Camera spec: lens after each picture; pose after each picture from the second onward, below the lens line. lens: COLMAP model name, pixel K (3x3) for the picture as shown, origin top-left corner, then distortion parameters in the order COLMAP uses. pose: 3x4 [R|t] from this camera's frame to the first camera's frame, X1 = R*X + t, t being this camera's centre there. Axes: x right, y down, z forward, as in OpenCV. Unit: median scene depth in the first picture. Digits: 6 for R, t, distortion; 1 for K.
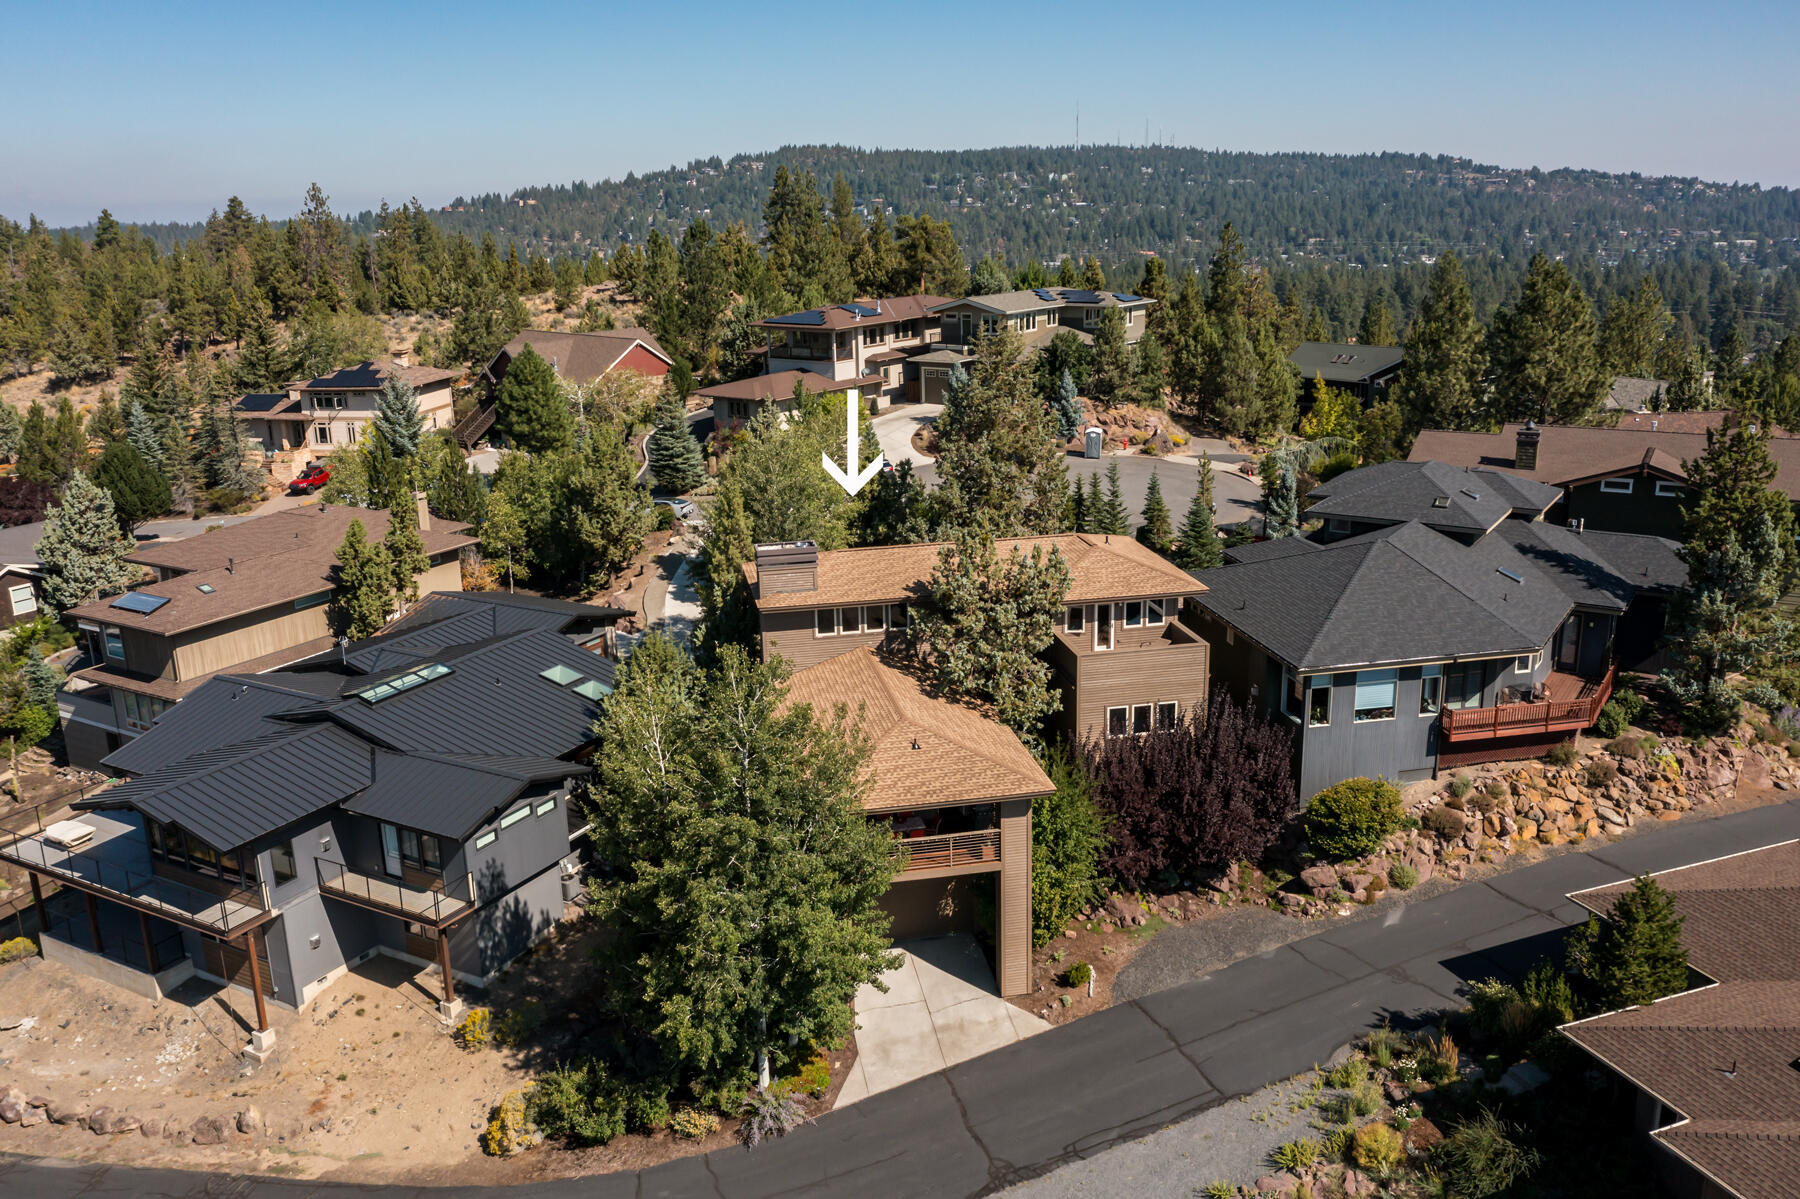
lens RADIAL K [[1420.9, 0, 896.0], [0, 1420.9, 600.9], [0, 0, 1]] dist [-0.011666, 0.003449]
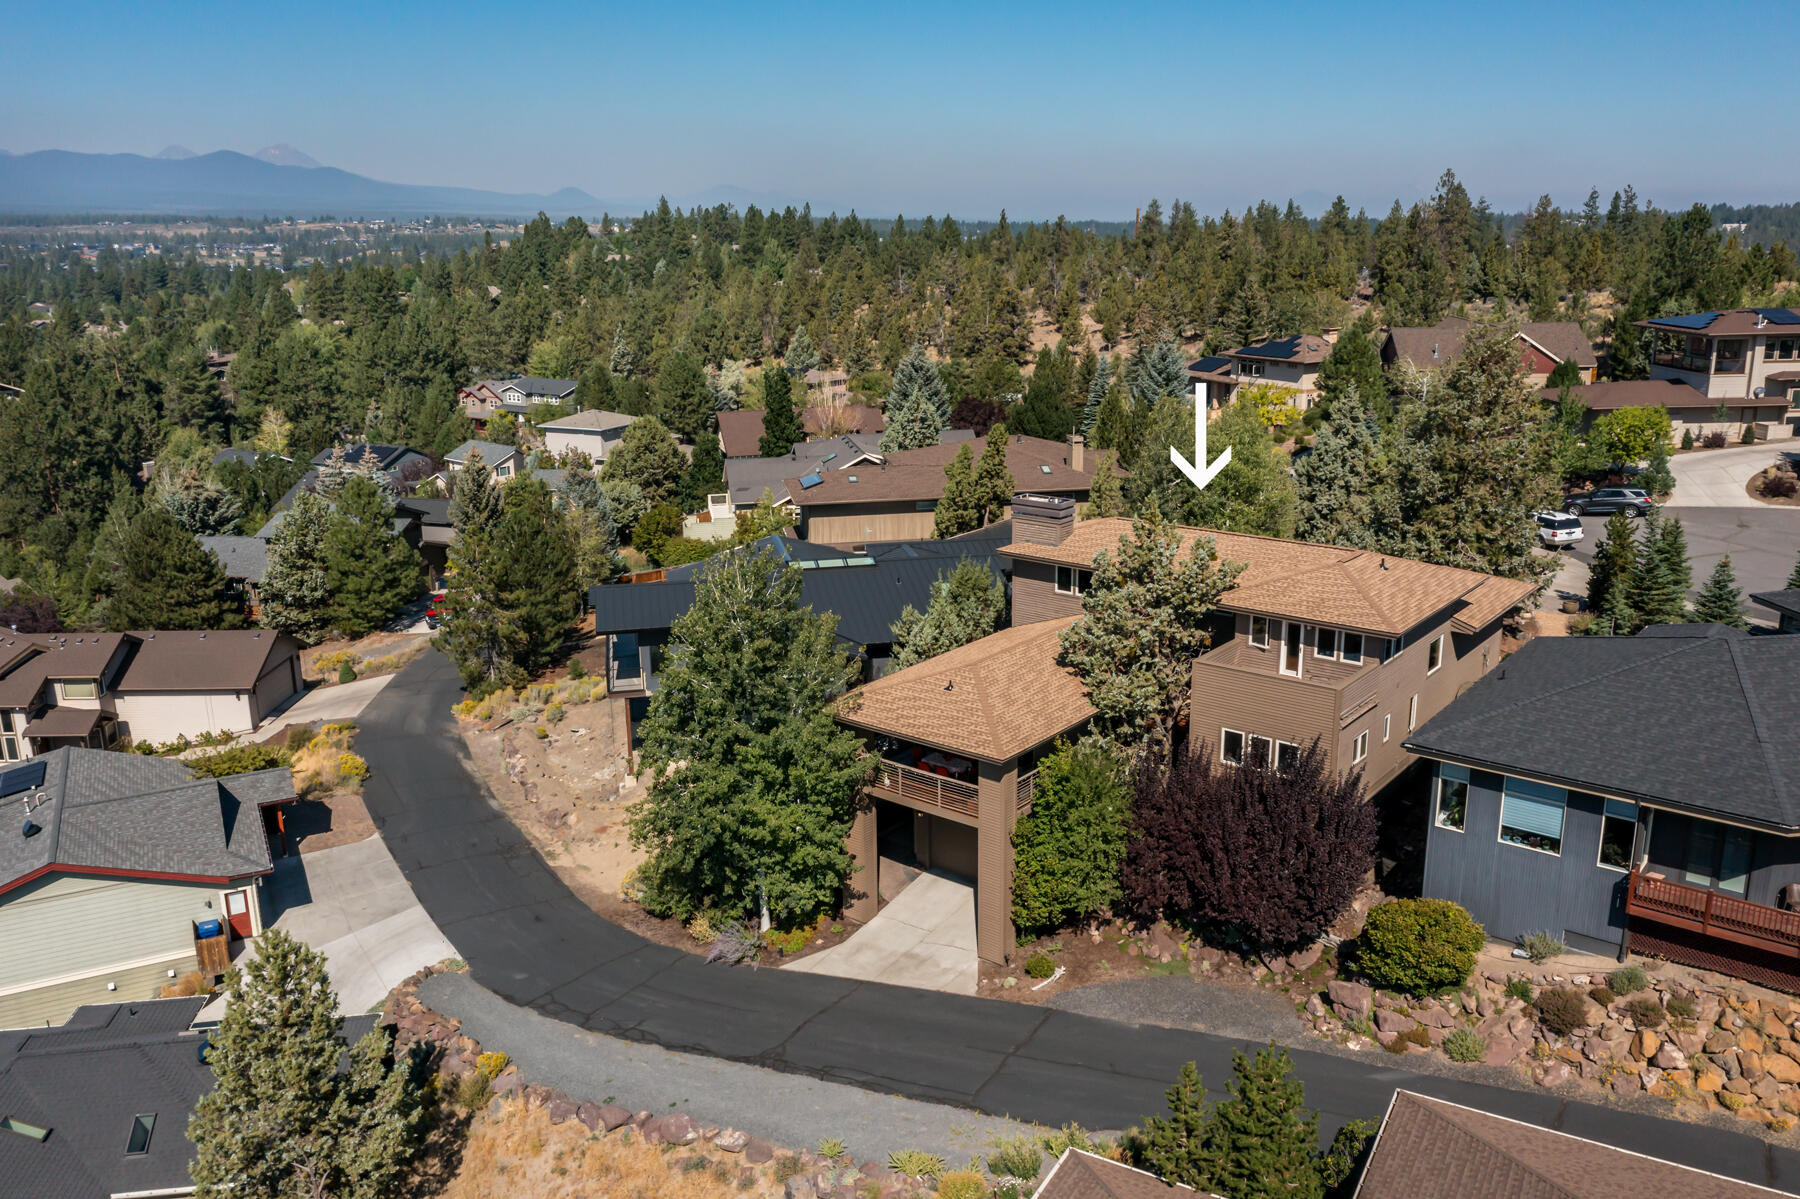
lens RADIAL K [[1420.9, 0, 894.9], [0, 1420.9, 598.9], [0, 0, 1]] dist [-0.011666, 0.003449]
pose [[0.641231, 0.213161, -0.737147, 0.636648], [-0.210210, 0.972690, 0.098416, -0.047279], [0.737994, 0.091848, 0.668528, 0.228995]]
